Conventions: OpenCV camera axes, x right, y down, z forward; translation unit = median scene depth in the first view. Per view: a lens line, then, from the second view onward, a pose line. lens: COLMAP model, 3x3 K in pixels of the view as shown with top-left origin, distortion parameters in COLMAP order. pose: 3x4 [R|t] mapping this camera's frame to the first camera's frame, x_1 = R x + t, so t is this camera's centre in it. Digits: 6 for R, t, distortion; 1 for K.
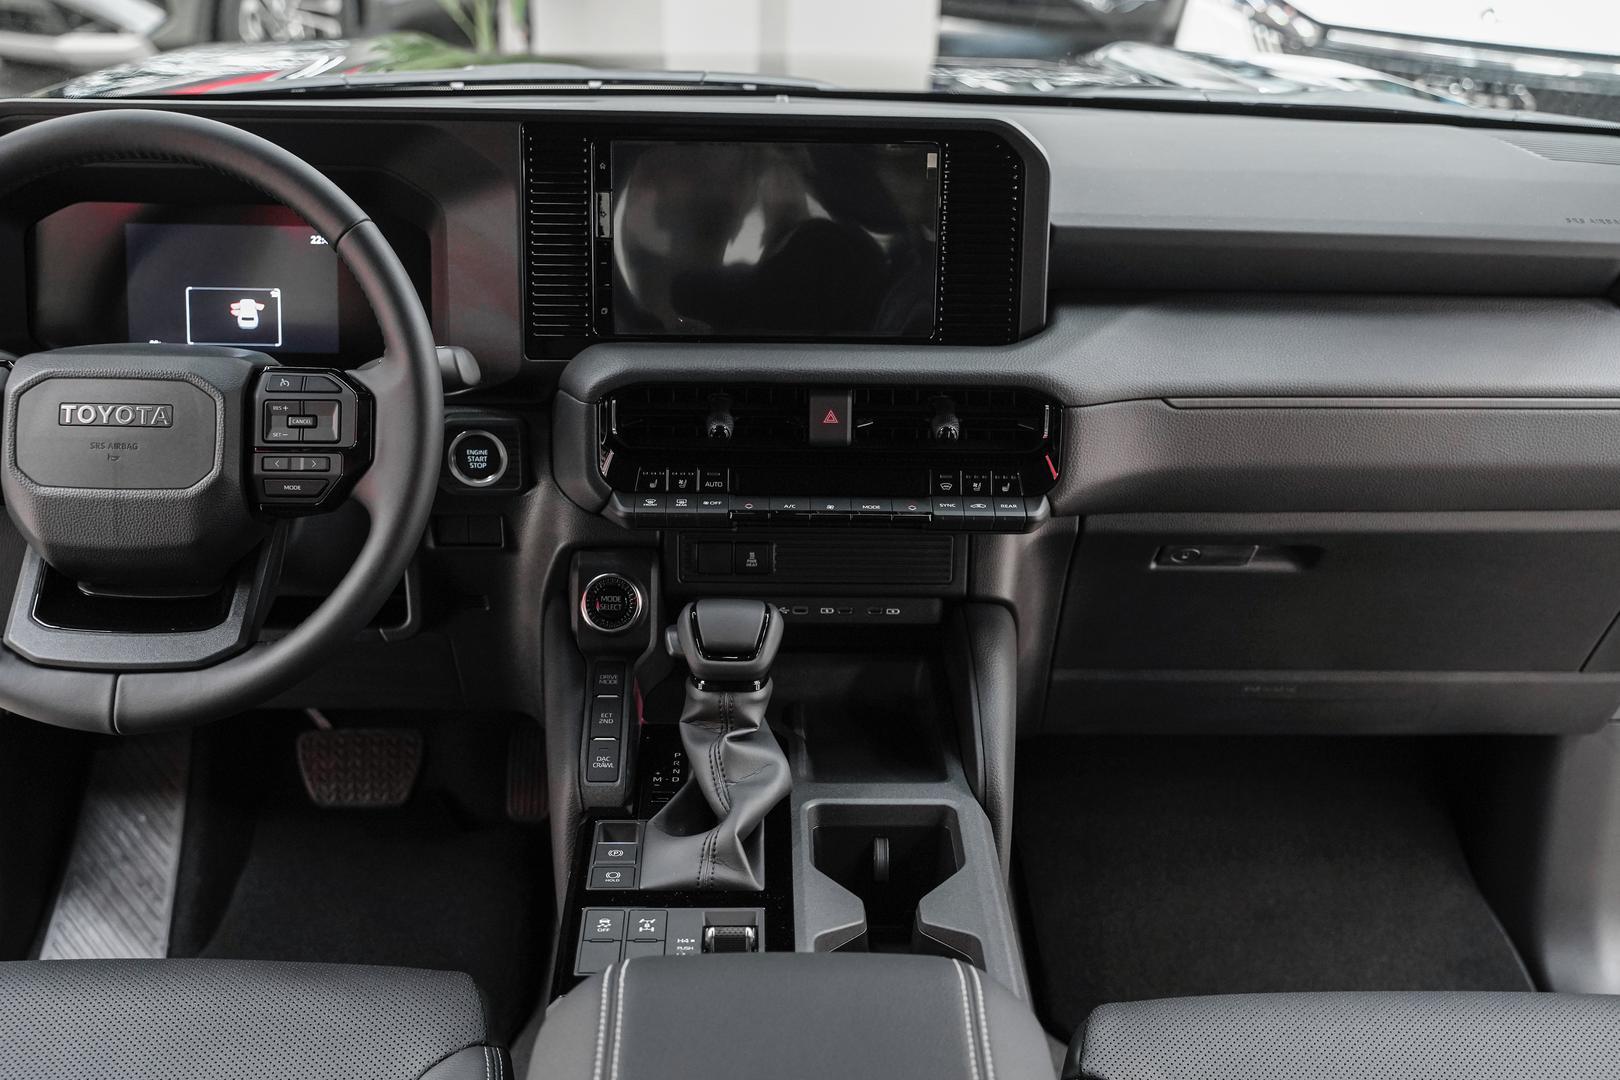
lens RADIAL K [[1972.7, 0, 830.7], [0, 1972.7, 543.7], [0, 0, 1]] dist [0.006846, 0.000000]
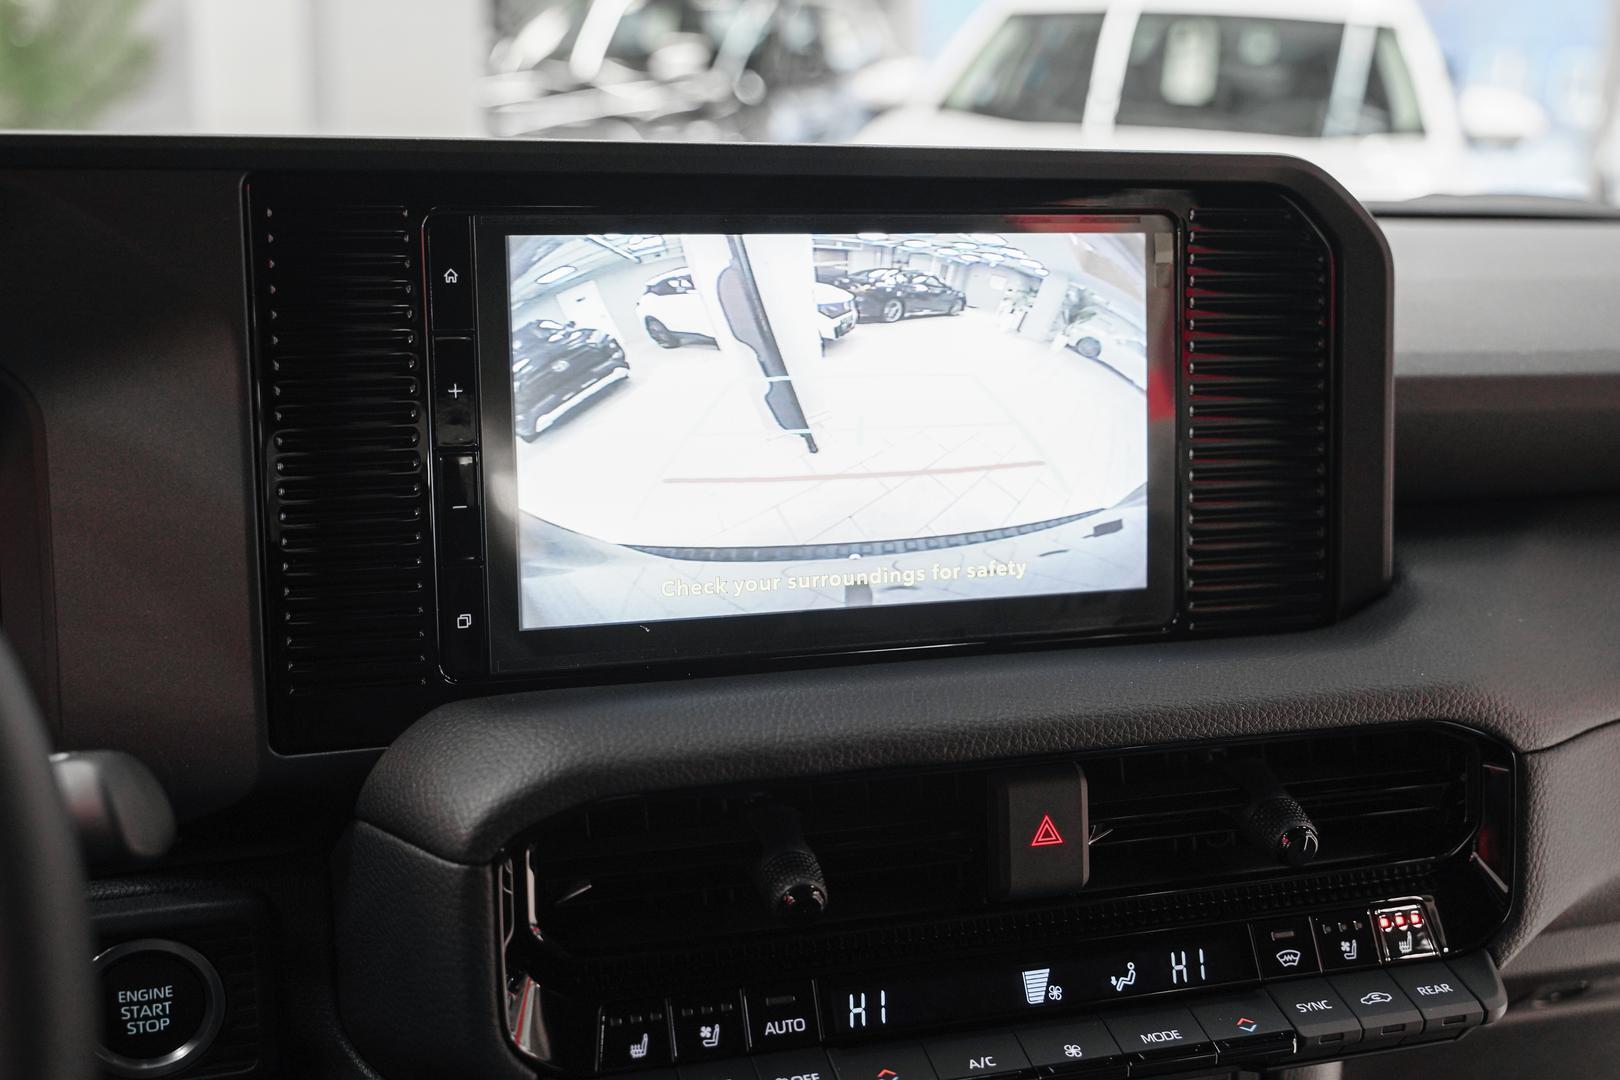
lens RADIAL K [[1829.0, 0, 816.4], [0, 1829.0, 512.9], [0, 0, 1]] dist [0.001741, 0.000000]
pose [[0.964042, -0.060298, 0.258820, -0.145072], [0.097206, 0.986438, -0.132257, -0.084540], [-0.247335, 0.152660, 0.956828, 0.625671]]
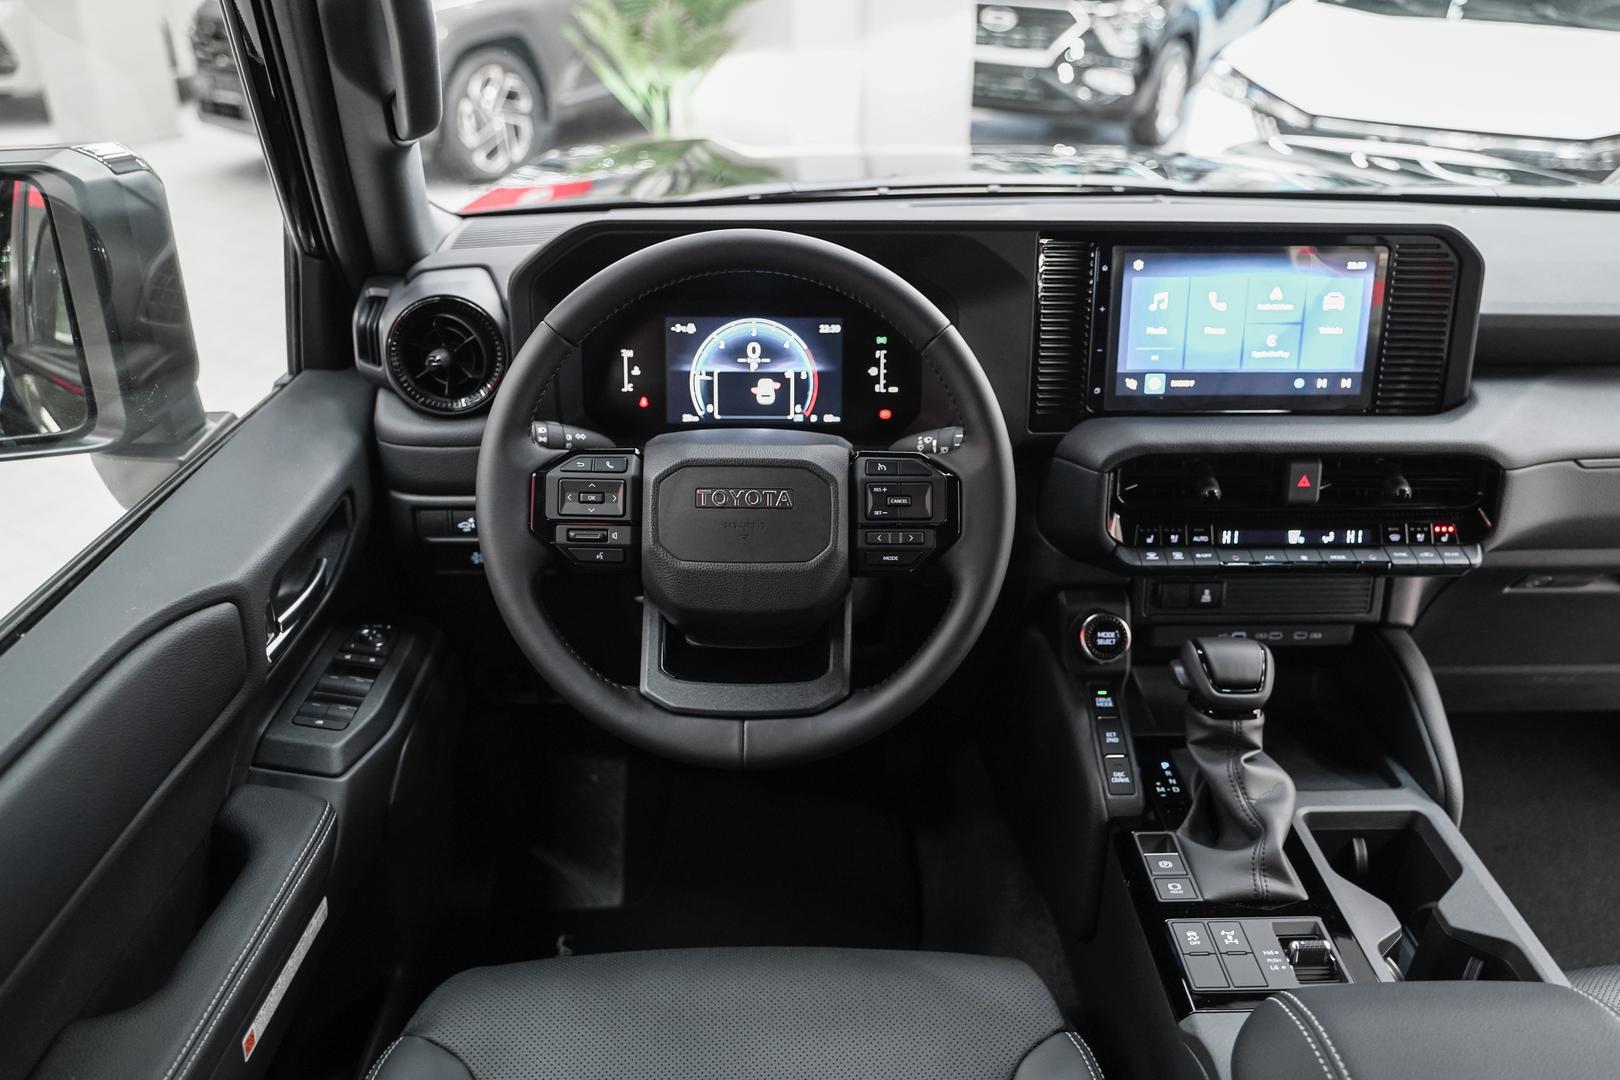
lens RADIAL K [[1378.2, 0, 802.3], [0, 1378.2, 542.3], [0, 0, 1]] dist [-0.009027, 0.019340]
pose [[0.999915, -0.012971, -0.001013, -0.298682], [0.013005, 0.998749, 0.048291, -0.071361], [0.000385, -0.048300, 0.998833, 0.177737]]
